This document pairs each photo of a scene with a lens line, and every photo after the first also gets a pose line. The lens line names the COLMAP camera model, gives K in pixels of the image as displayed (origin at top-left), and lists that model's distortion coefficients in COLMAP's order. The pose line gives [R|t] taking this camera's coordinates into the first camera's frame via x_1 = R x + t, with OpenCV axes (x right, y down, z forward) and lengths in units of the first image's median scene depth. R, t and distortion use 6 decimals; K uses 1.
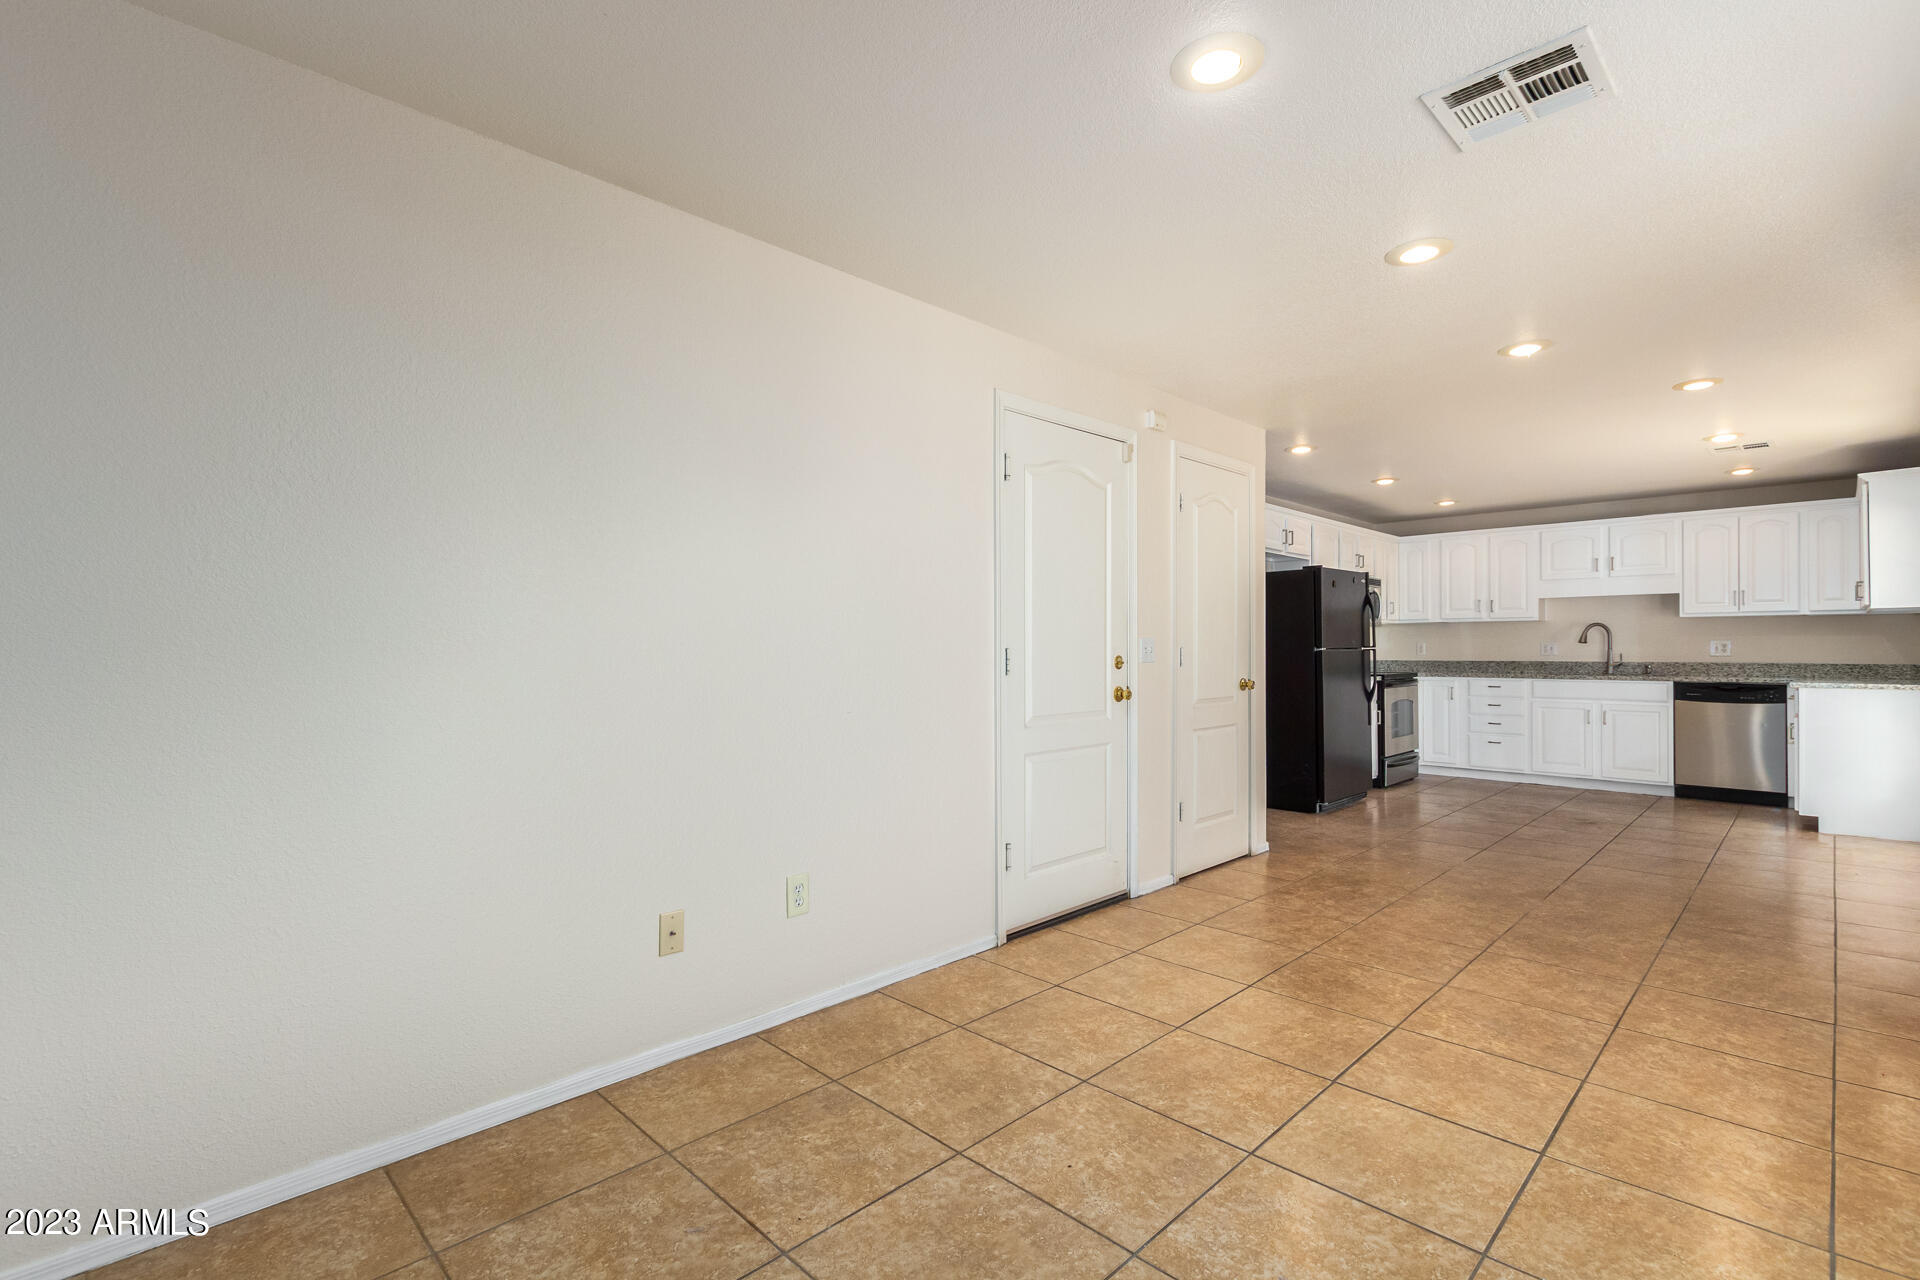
lens RADIAL K [[886.6, 0, 954.6], [0, 886.6, 645.7], [0, 0, 1]] dist [0.000552, -0.000332]
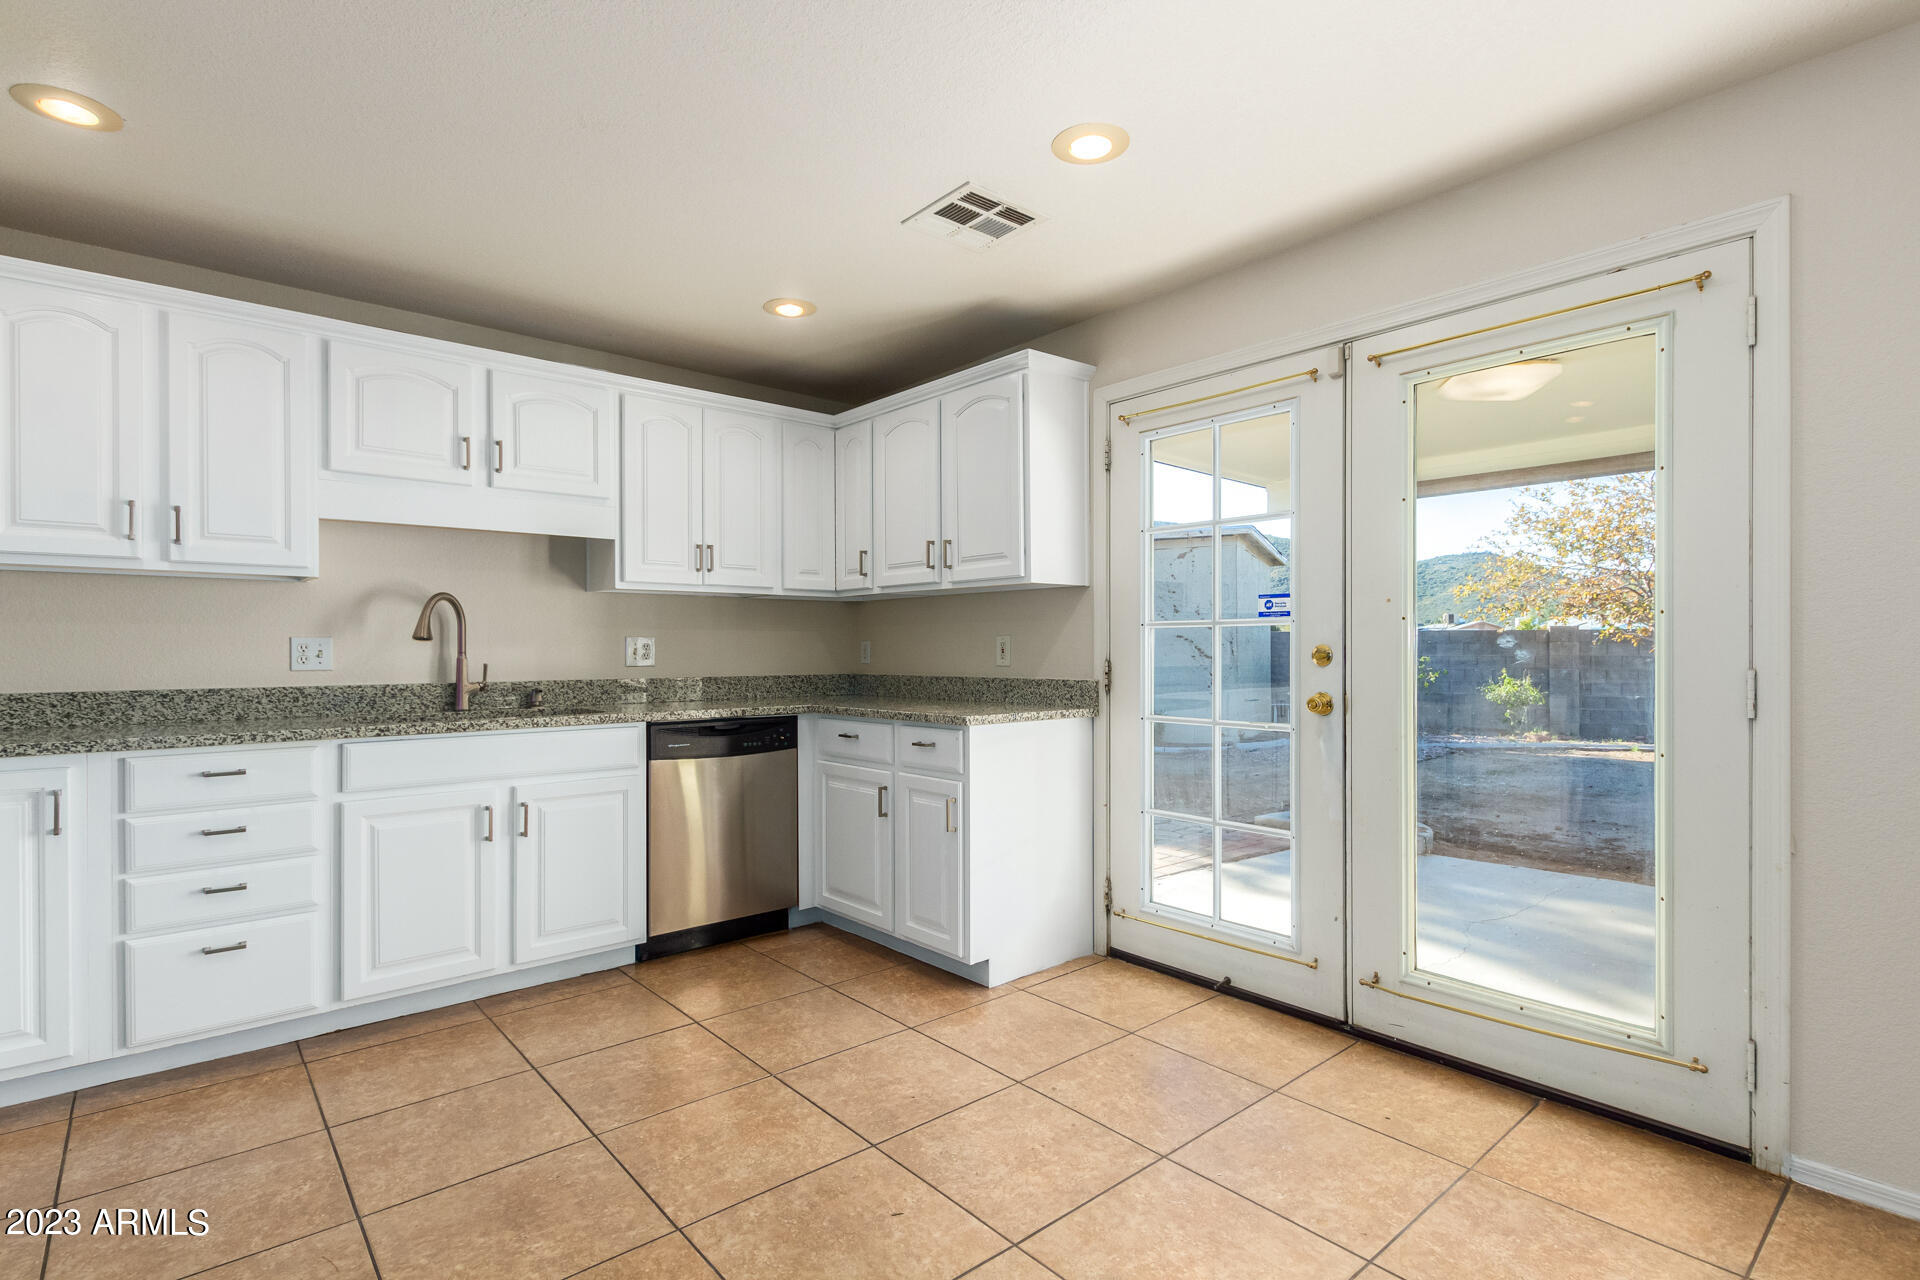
lens RADIAL K [[901.8, 0, 953.4], [0, 901.8, 637.4], [0, 0, 1]] dist [-0.001313, -0.002400]
pose [[0.065517, 0.016307, 0.997718, 0.316603], [0.002842, 0.999859, -0.016529, 0.003668], [-0.997847, 0.003918, 0.065461, 0.748015]]
